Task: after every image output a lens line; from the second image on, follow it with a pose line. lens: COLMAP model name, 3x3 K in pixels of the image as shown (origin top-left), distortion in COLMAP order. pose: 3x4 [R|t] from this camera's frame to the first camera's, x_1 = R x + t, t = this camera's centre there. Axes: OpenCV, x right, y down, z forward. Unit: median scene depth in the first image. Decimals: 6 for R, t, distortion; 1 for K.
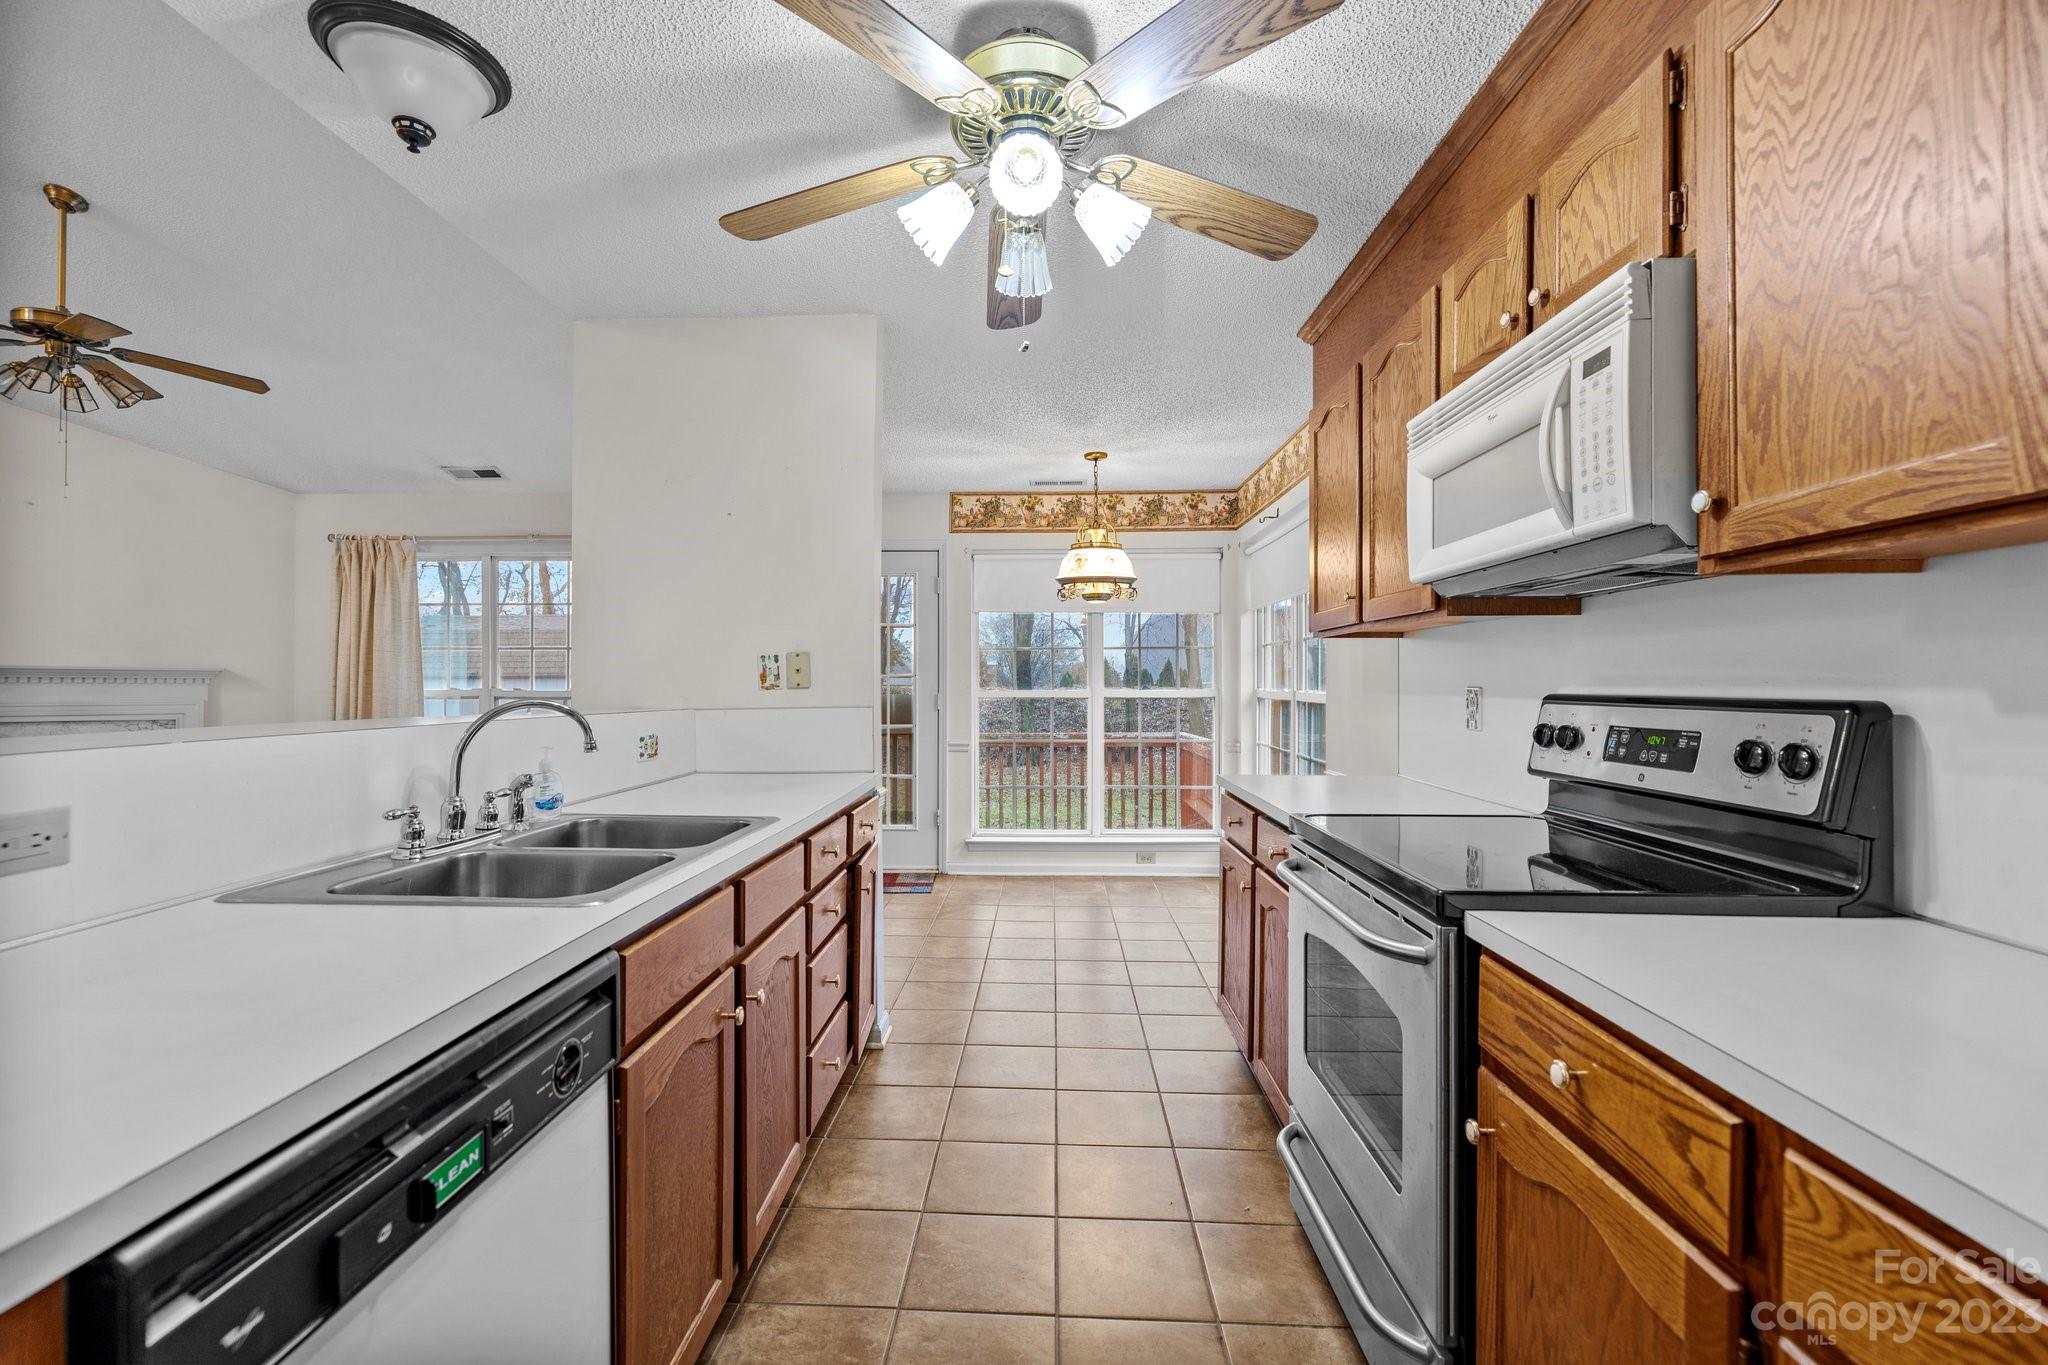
lens RADIAL K [[863.9, 0, 1022.4], [0, 863.9, 672.7], [0, 0, 1]] dist [-0.000738, -0.000421]
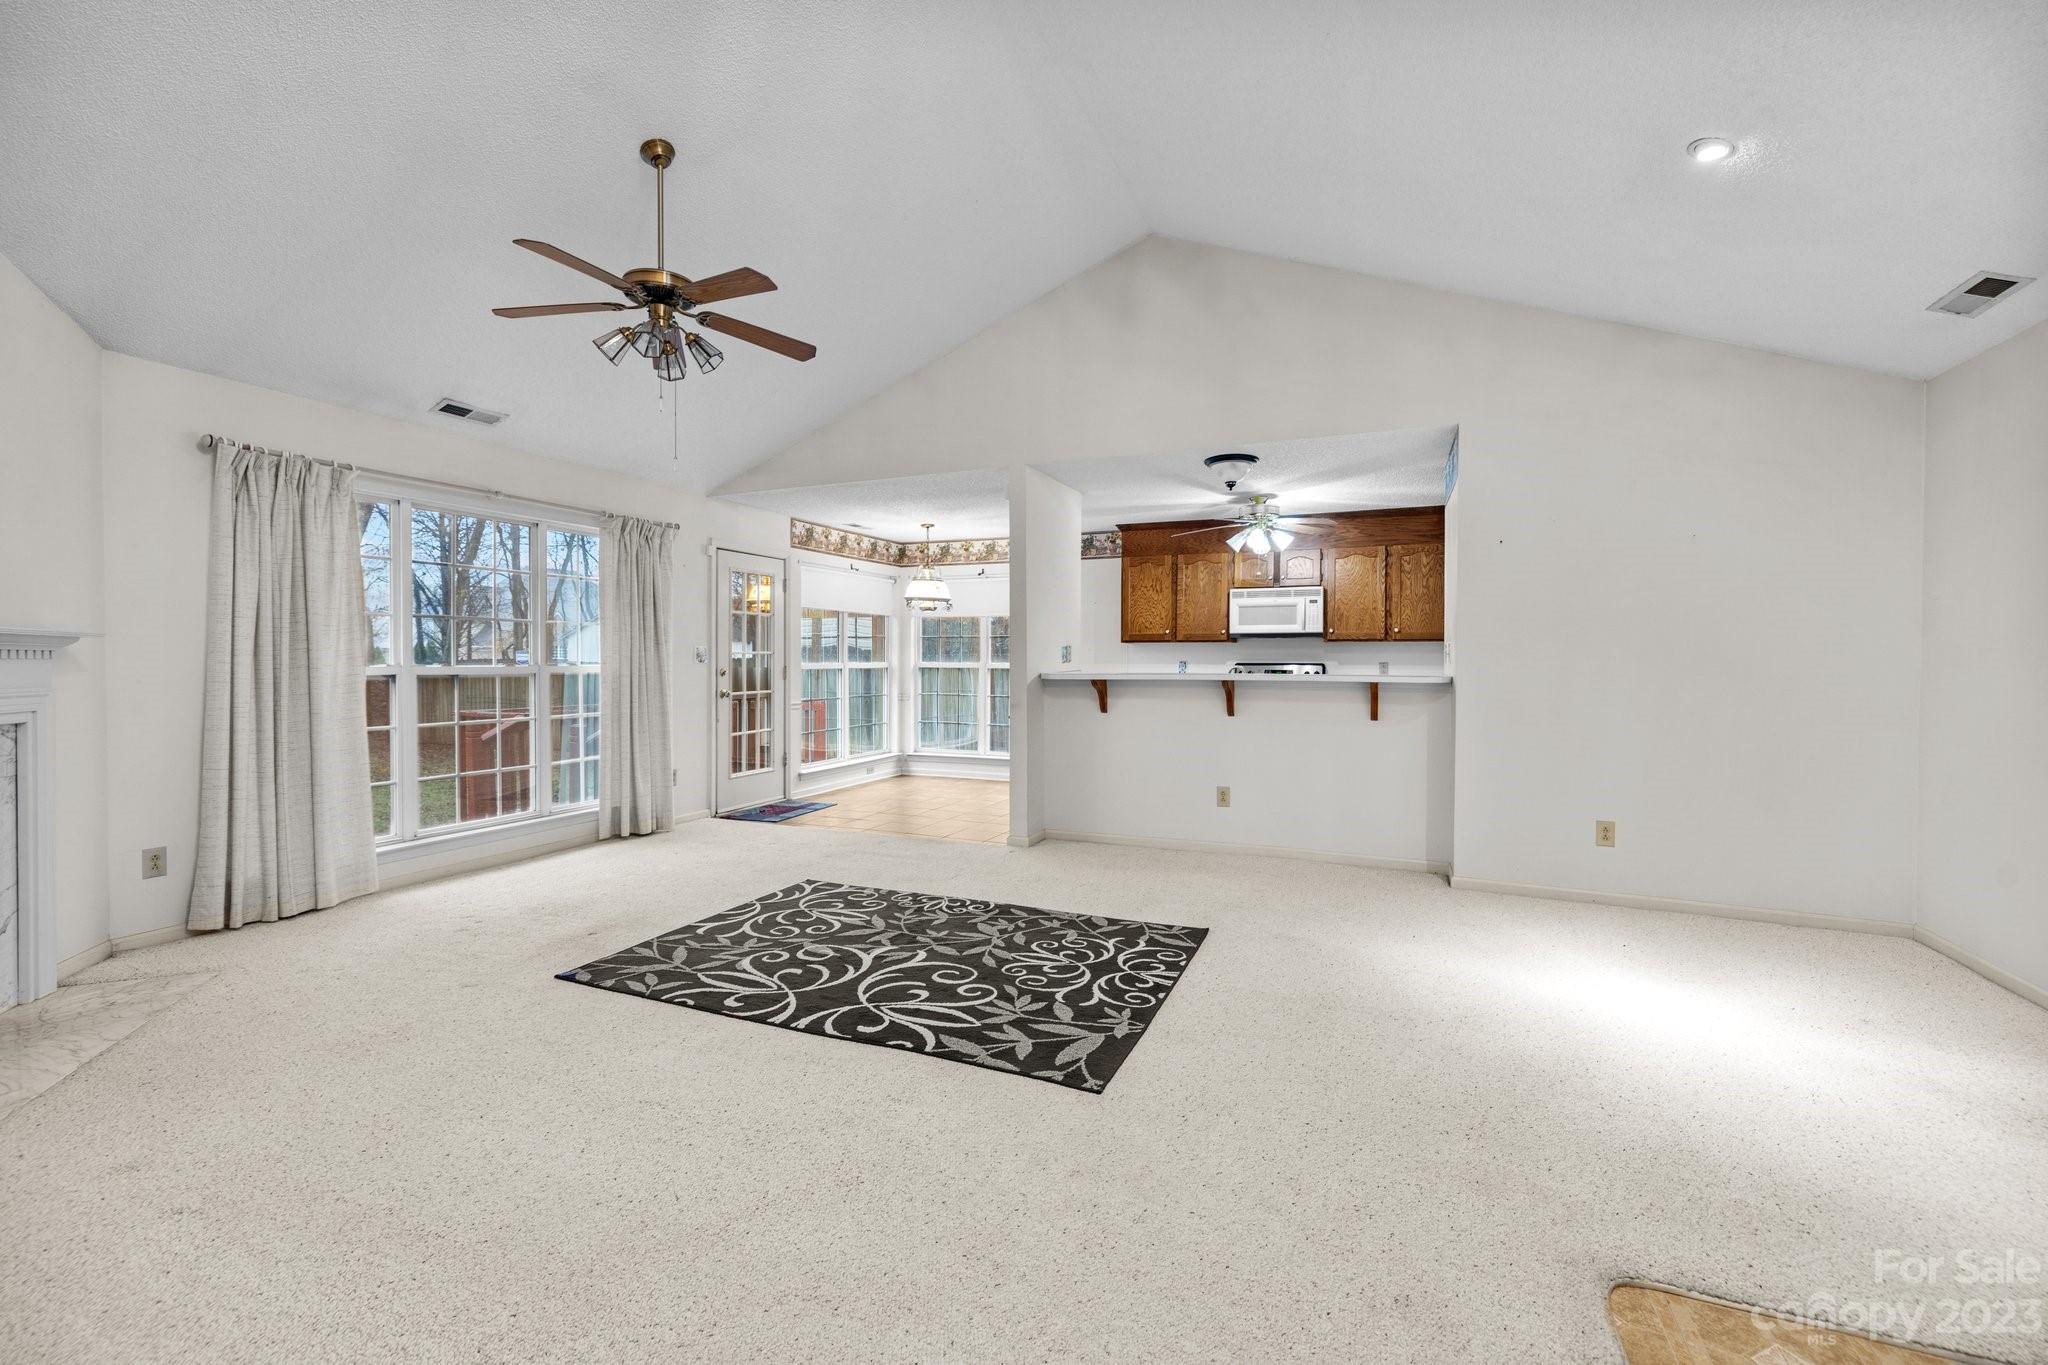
lens RADIAL K [[863.9, 0, 1012.2], [0, 863.9, 664.3], [0, 0, 1]] dist [-0.000738, -0.000421]
pose [[0.376260, -0.004696, 0.926502, -2.254777], [-0.016091, 0.999803, 0.011602, -0.000773], [-0.926374, -0.019273, 0.376110, 0.317578]]
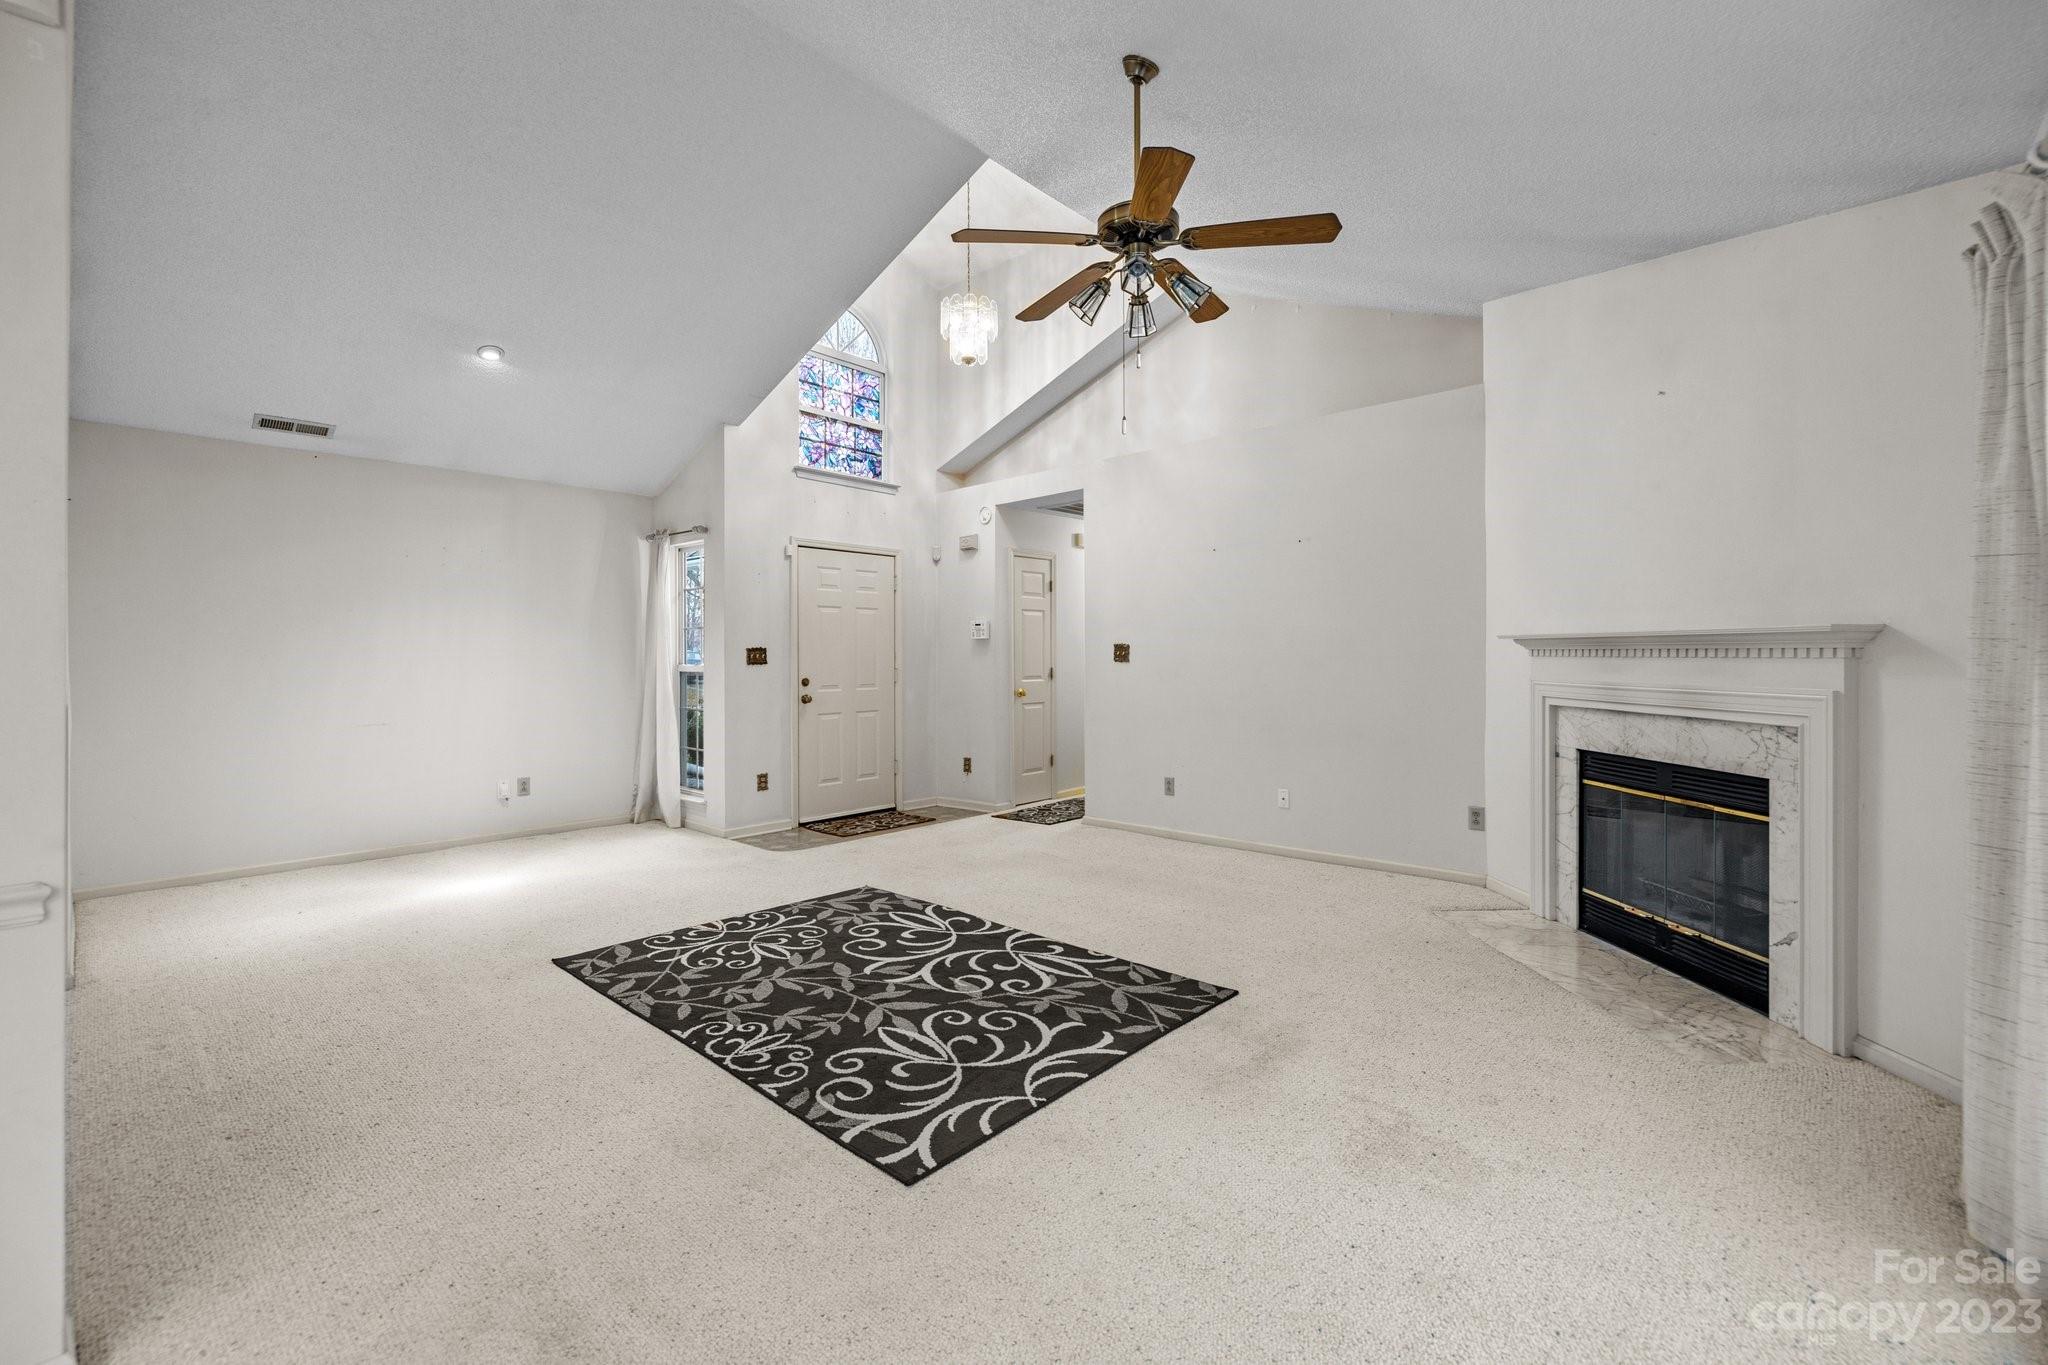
lens RADIAL K [[863.9, 0, 1031.4], [0, 863.9, 661.6], [0, 0, 1]] dist [-0.000738, -0.000421]
pose [[-0.639997, 0.003814, -0.768368, -0.499891], [0.013808, 0.999883, -0.006538, 0.021992], [0.768253, -0.014794, -0.639975, 1.740679]]
